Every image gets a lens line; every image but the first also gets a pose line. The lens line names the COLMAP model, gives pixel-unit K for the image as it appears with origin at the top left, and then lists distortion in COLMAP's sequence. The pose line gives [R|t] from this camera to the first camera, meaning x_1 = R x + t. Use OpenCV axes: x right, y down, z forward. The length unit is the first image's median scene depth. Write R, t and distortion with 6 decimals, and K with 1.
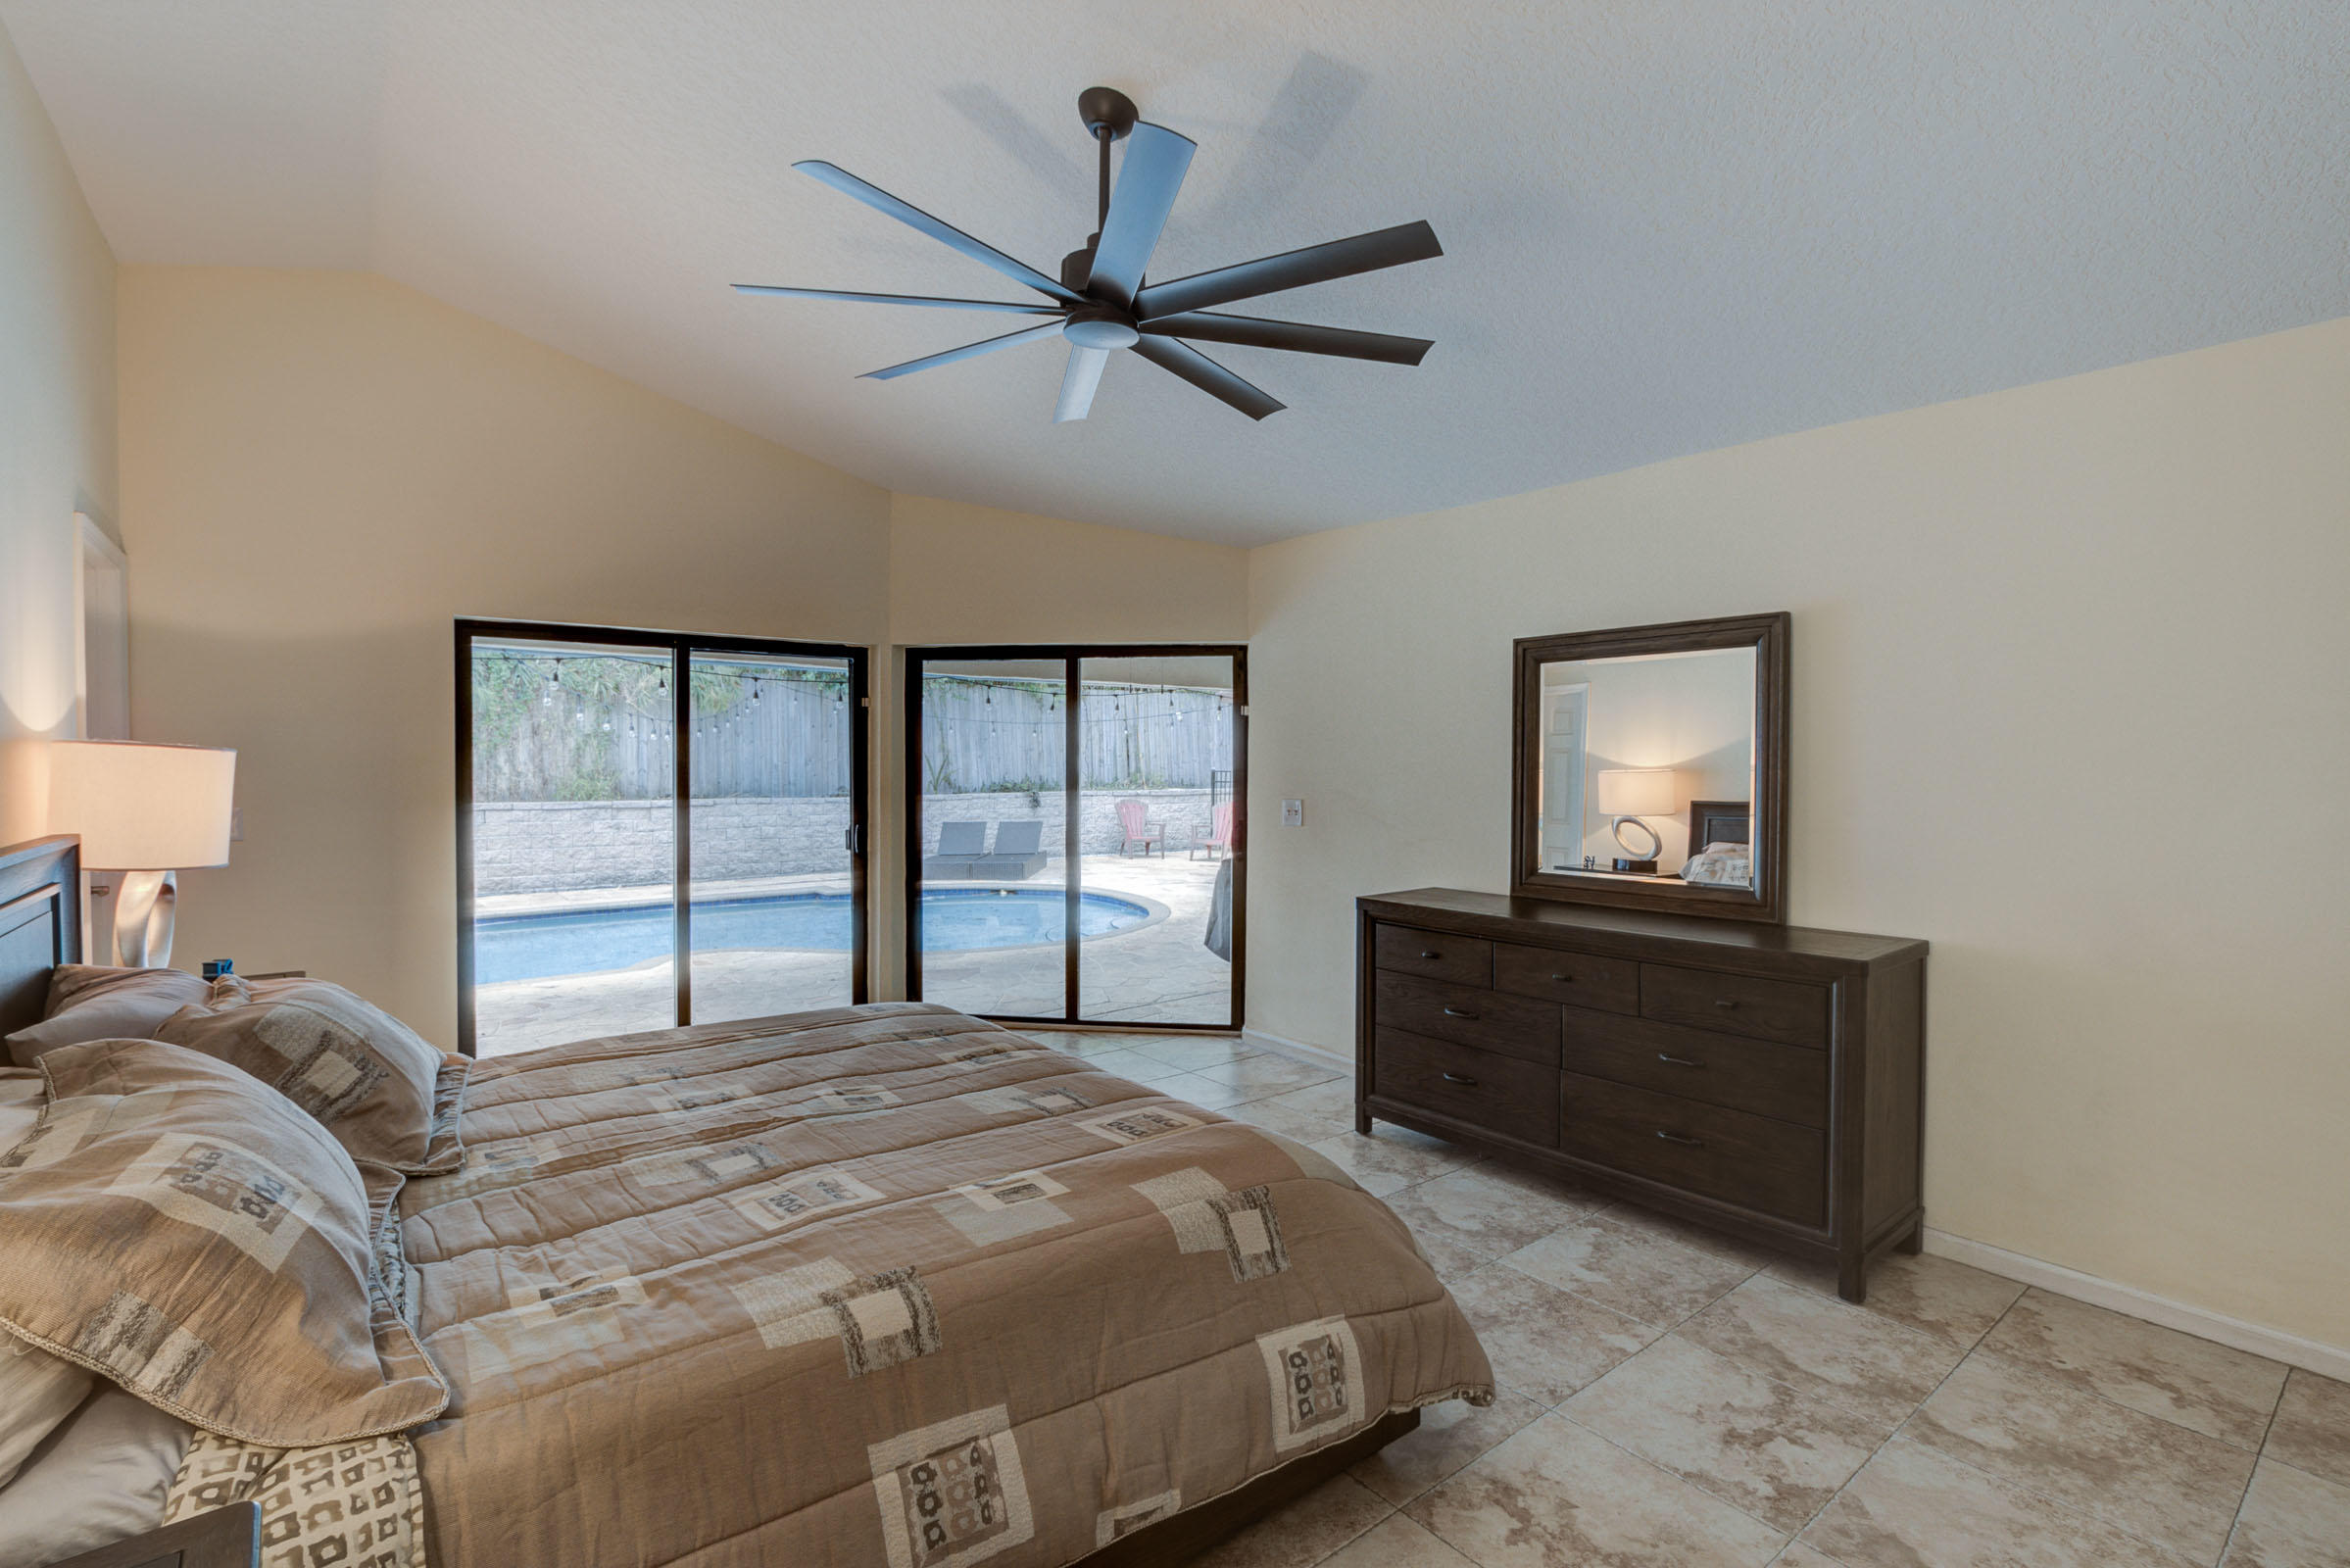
lens RADIAL K [[1088.1, 0, 1175.7], [0, 1088.1, 763.9], [0, 0, 1]] dist [-0.009283, -0.000313]
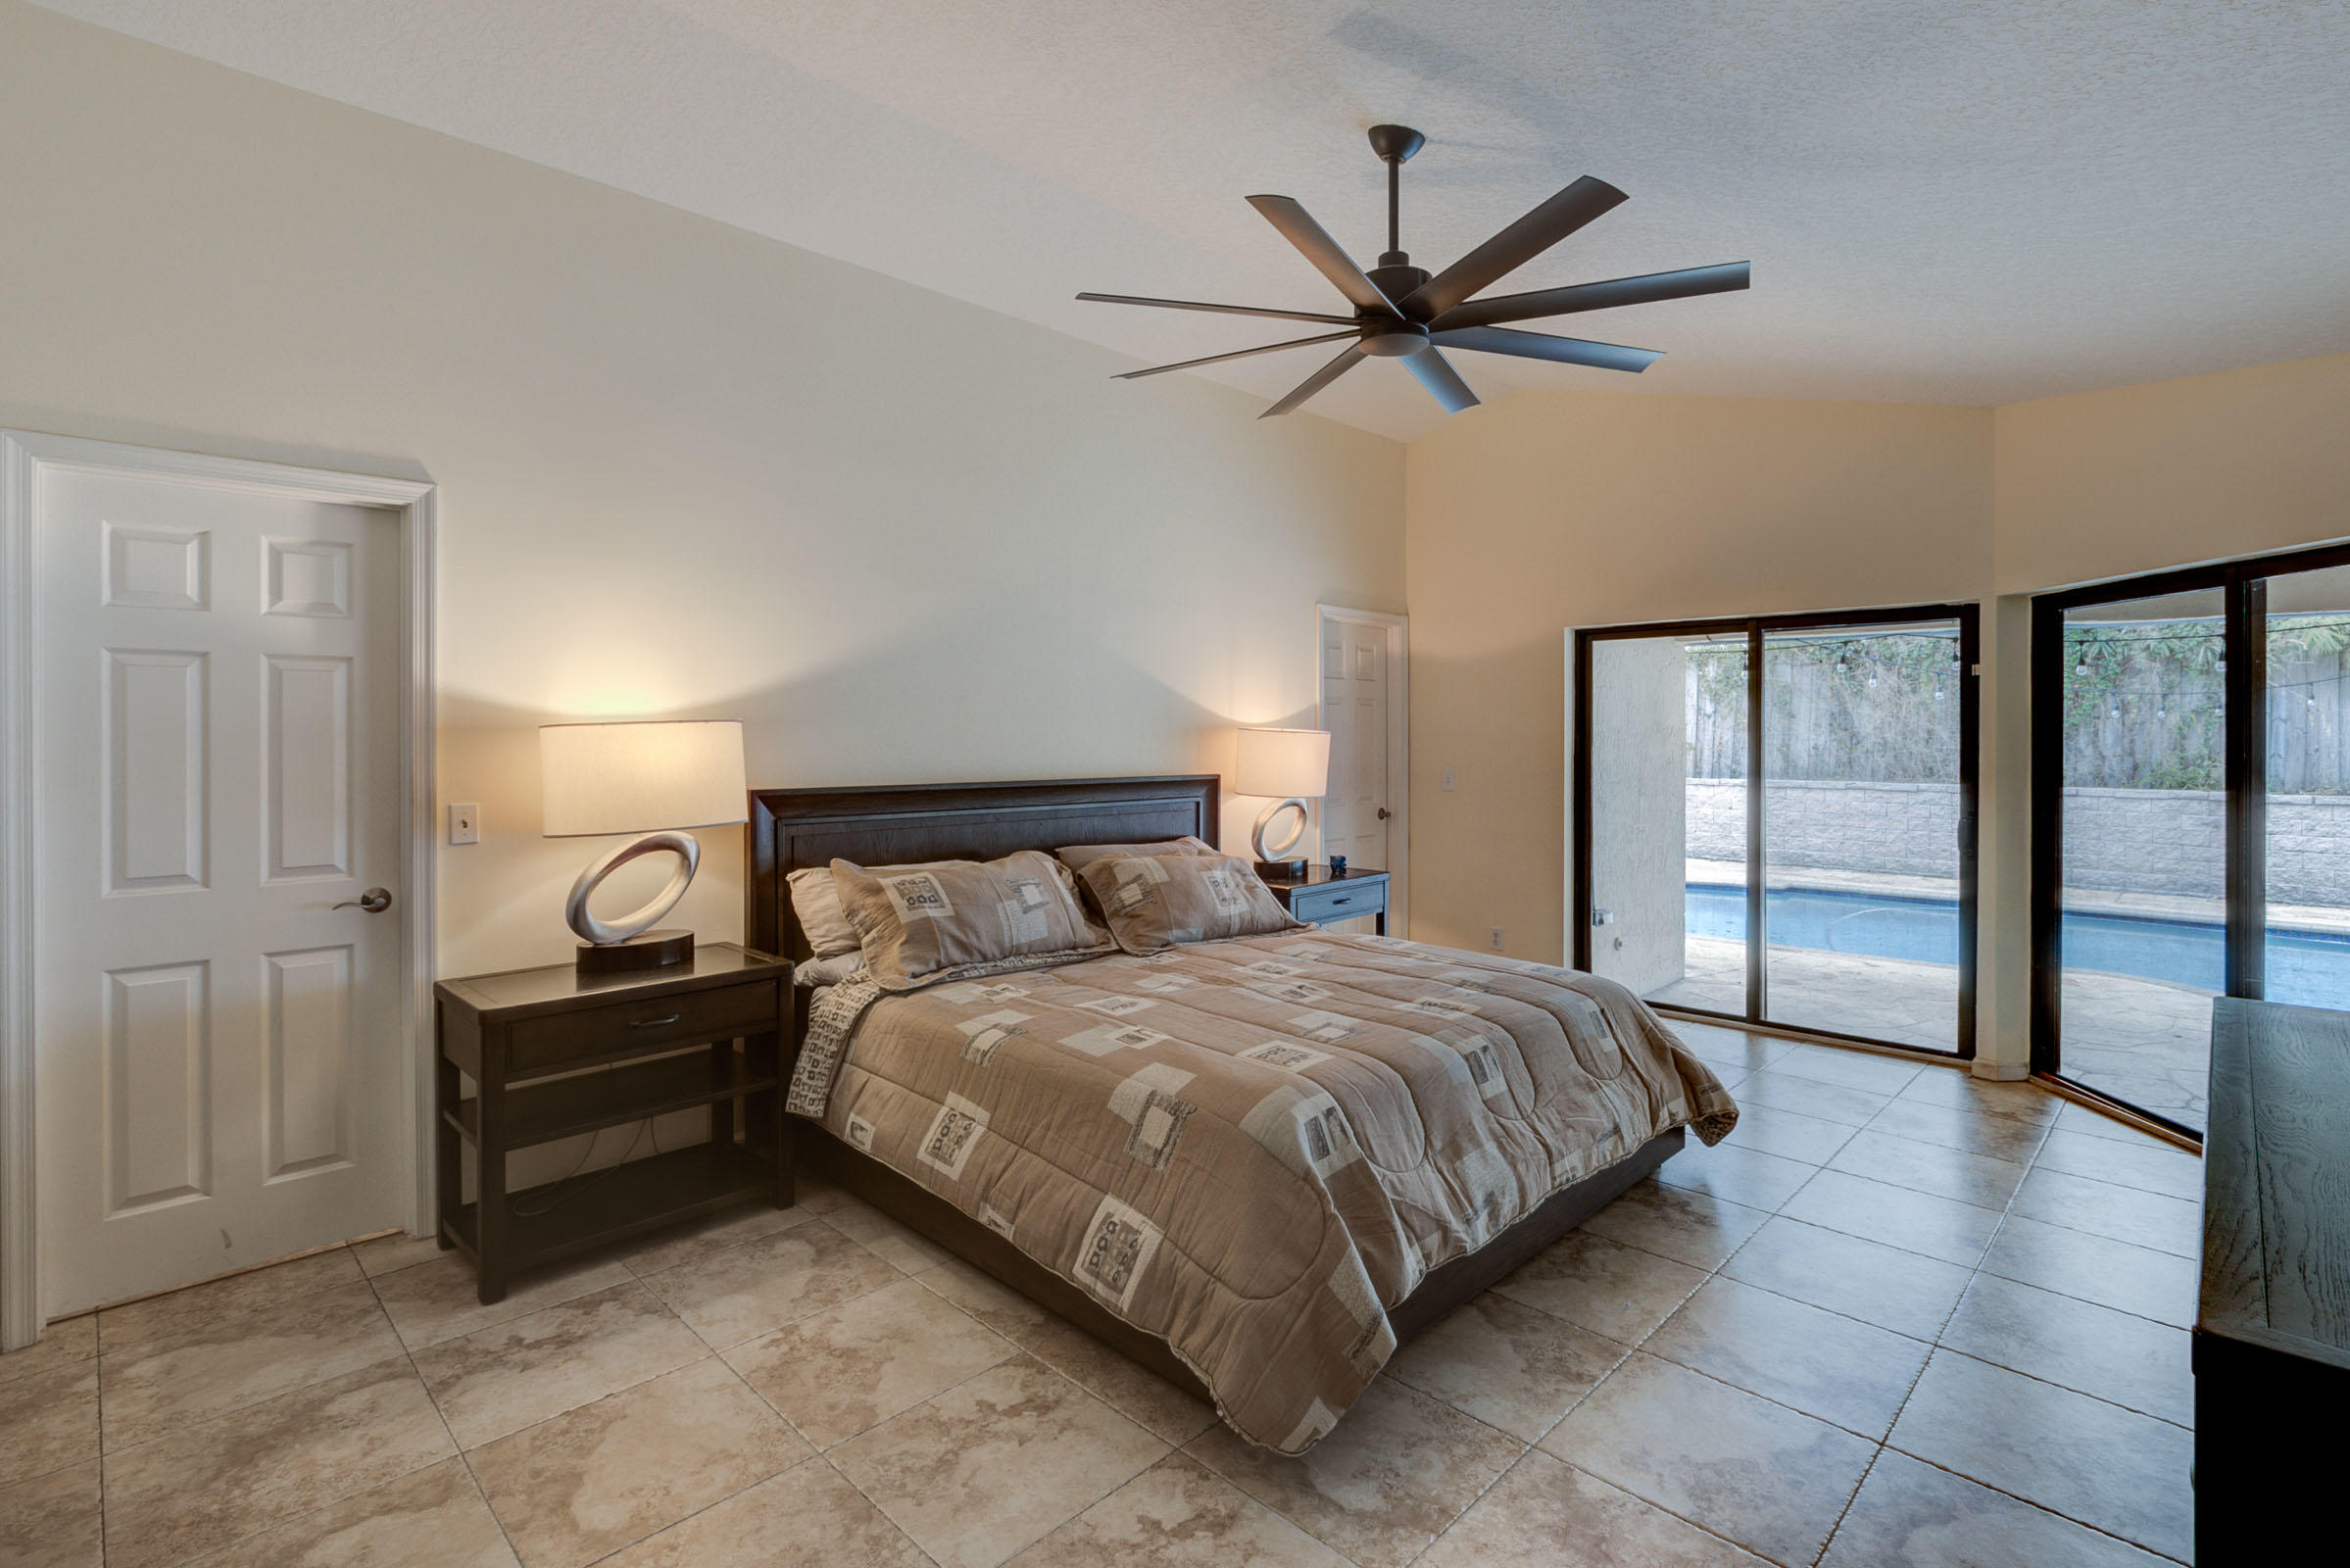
lens RADIAL K [[1099.3, 0, 1219.3], [0, 1099.3, 736.0], [0, 0, 1]] dist [-0.001559, 0.000030]
pose [[0.133691, -0.001530, -0.991022, 0.531854], [-0.008419, 0.999961, -0.002679, 0.000119], [0.990987, 0.008701, 0.133673, 0.373736]]
